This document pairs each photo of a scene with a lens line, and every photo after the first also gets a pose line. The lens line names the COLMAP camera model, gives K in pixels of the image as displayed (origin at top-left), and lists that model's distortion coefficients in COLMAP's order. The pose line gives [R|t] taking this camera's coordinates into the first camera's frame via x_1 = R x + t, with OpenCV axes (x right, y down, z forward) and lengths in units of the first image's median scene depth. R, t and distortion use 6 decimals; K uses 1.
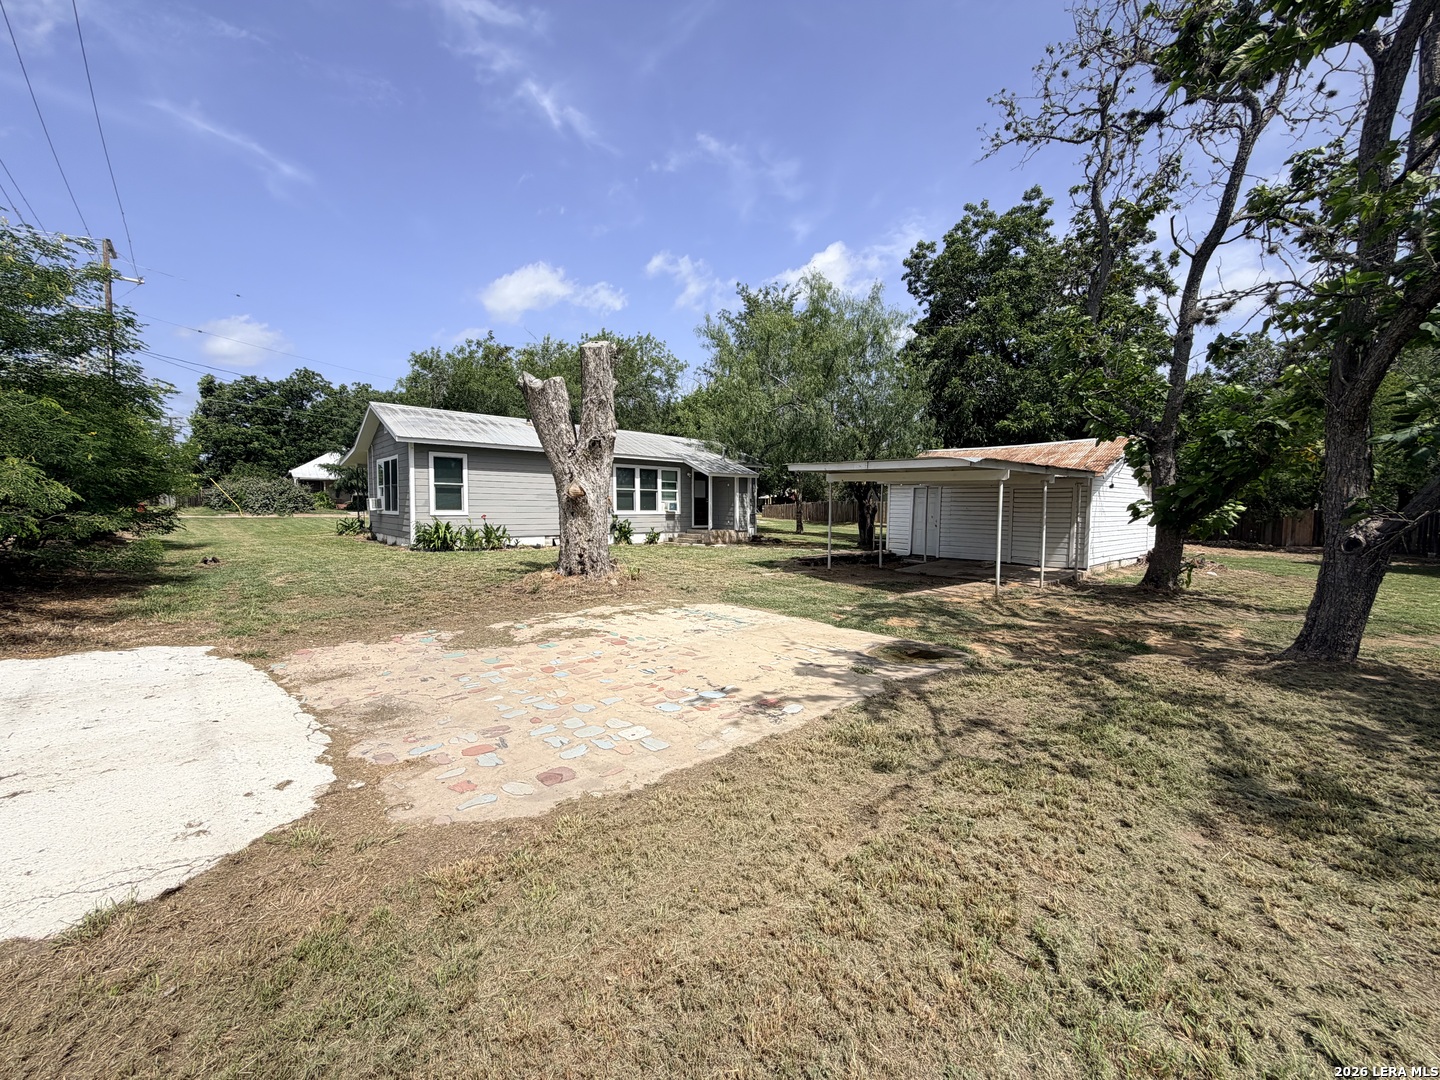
lens RADIAL K [[574.8, 0, 715.7], [0, 574.8, 541.3], [0, 0, 1]] dist [-0.006081, 0.000650]
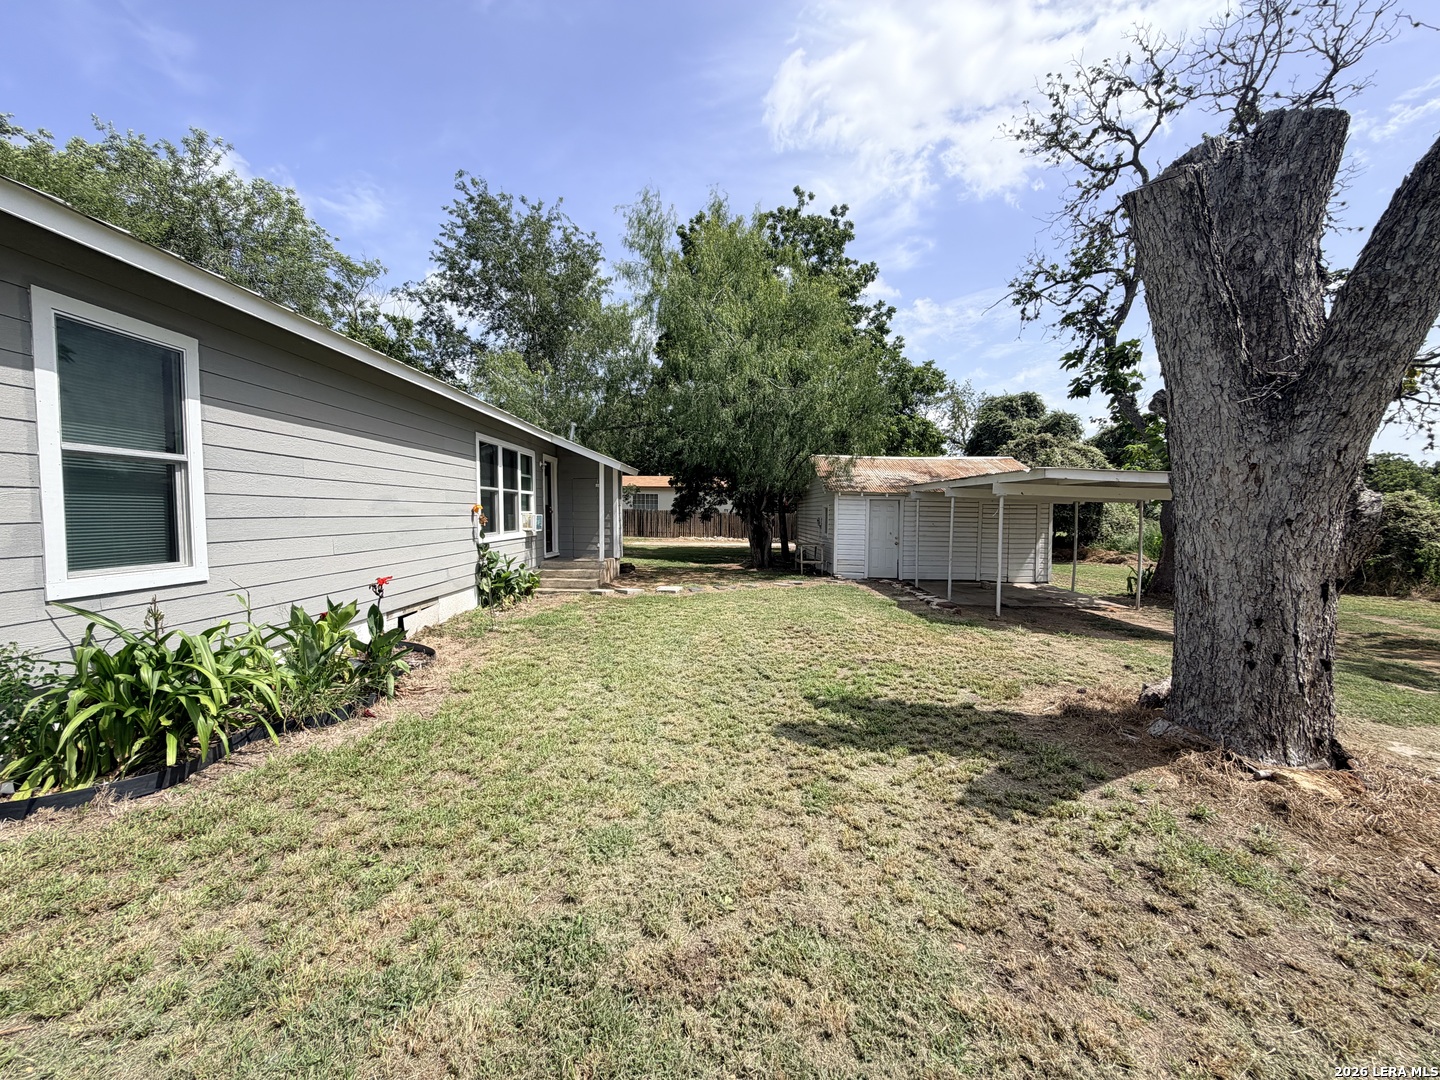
lens RADIAL K [[574.8, 0, 724.5], [0, 574.8, 541.7], [0, 0, 1]] dist [-0.006081, 0.000650]
pose [[0.642173, -0.038200, 0.765607, -0.397028], [0.037580, 0.999125, 0.018330, -0.048531], [-0.765638, 0.017001, 0.643047, 0.544769]]
